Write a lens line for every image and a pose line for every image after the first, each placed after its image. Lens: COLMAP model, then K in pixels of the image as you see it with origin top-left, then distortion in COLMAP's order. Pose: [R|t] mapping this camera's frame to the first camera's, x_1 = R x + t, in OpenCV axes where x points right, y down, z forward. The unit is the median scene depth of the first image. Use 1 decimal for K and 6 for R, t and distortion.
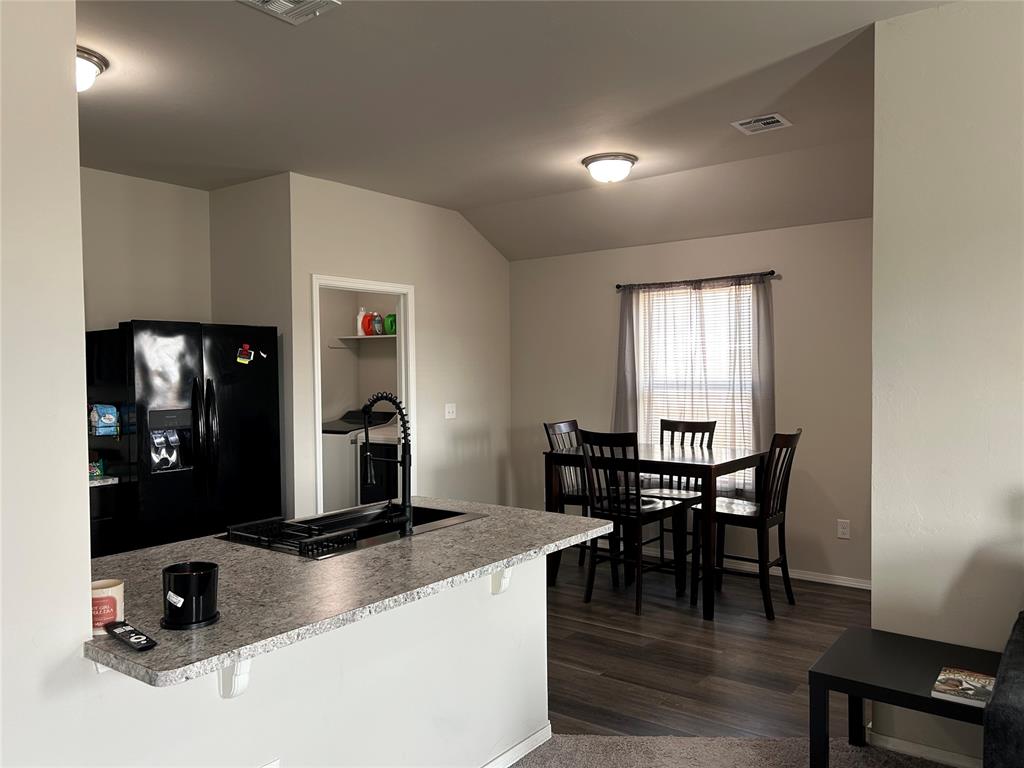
lens RADIAL K [[767.7, 0, 514.7], [0, 767.7, 386.1], [0, 0, 1]] dist [0.045790, -0.045943]
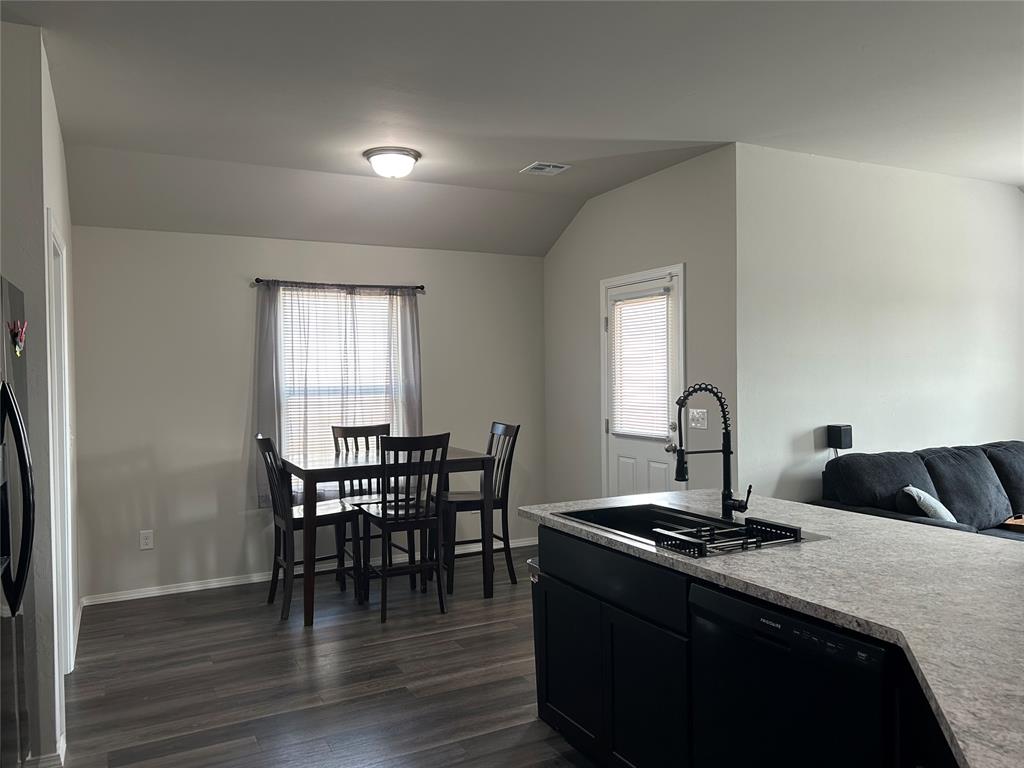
lens RADIAL K [[767.7, 0, 508.7], [0, 767.7, 387.9], [0, 0, 1]] dist [0.045790, -0.045943]
pose [[0.439095, -0.012239, 0.898357, -0.620454], [0.030797, 0.999525, -0.001435, 0.003825], [-0.897913, 0.028297, 0.439263, 0.412528]]
